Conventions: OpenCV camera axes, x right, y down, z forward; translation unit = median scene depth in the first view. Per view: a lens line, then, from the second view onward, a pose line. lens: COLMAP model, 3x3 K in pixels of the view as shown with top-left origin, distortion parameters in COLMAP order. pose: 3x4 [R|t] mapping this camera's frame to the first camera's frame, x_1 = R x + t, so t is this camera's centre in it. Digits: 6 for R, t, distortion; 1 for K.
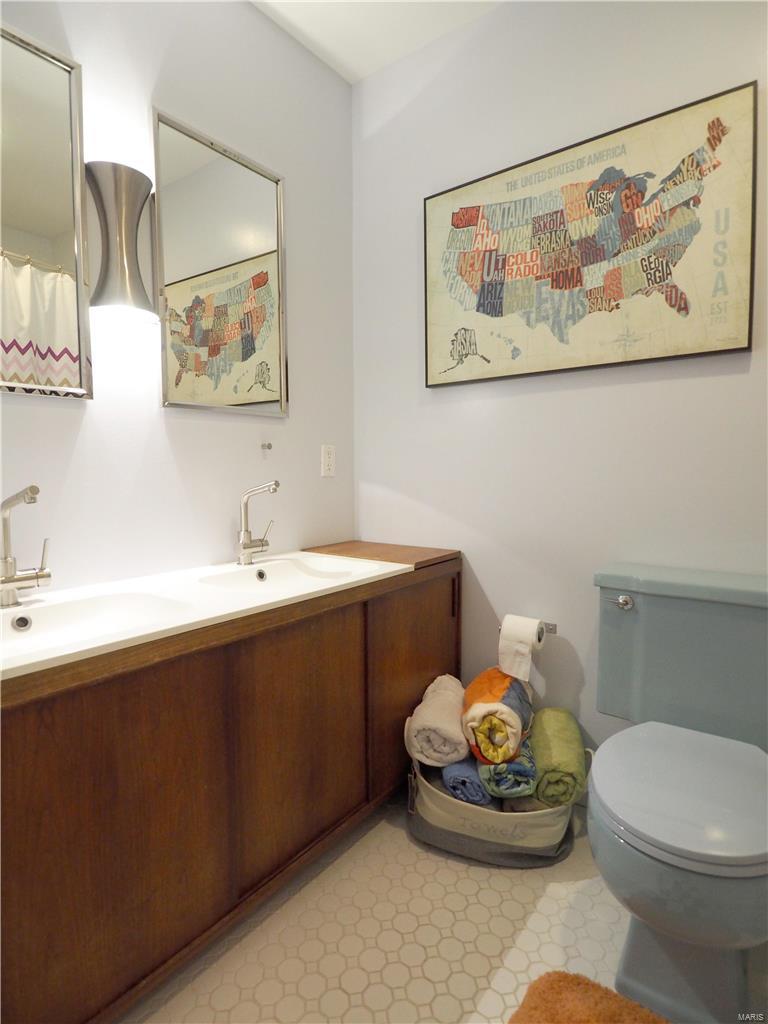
lens RADIAL K [[551.5, 0, 381.2], [0, 551.5, 510.4], [0, 0, 1]] dist [-0.007980, -0.004652]
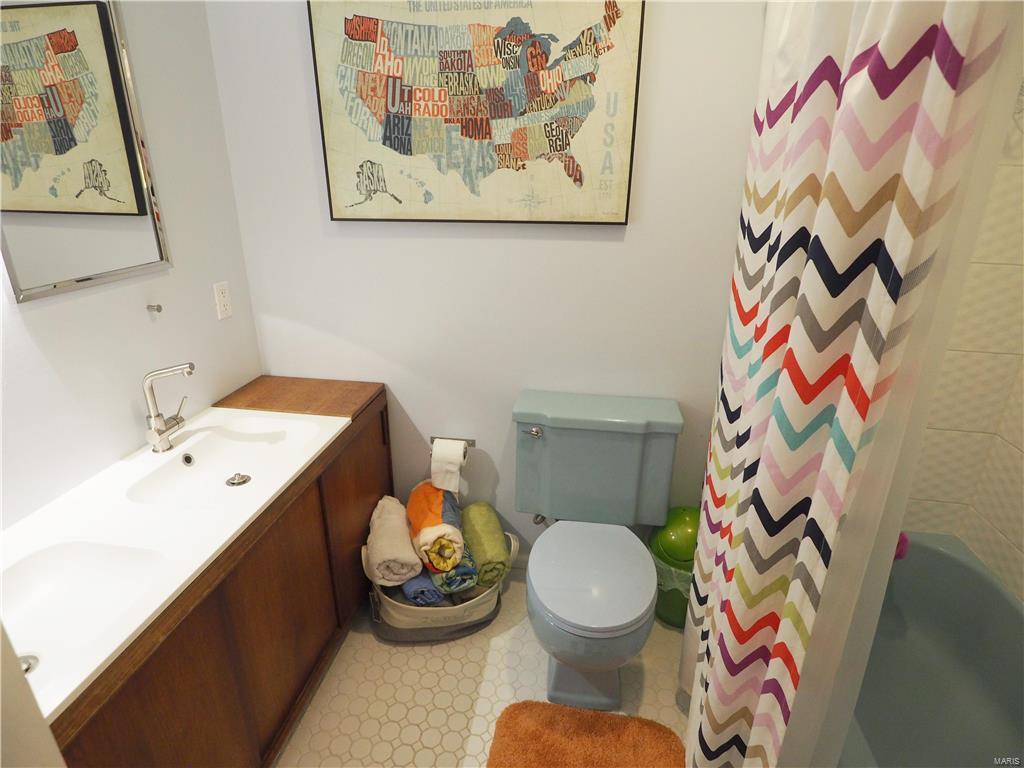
lens RADIAL K [[551.5, 0, 502.2], [0, 551.5, 384.1], [0, 0, 1]] dist [-0.007980, -0.004652]
pose [[0.882464, -0.160771, 0.442051, -0.147907], [0.020964, 0.952285, 0.304488, -0.290423], [-0.469912, -0.259433, 0.843728, 0.003197]]
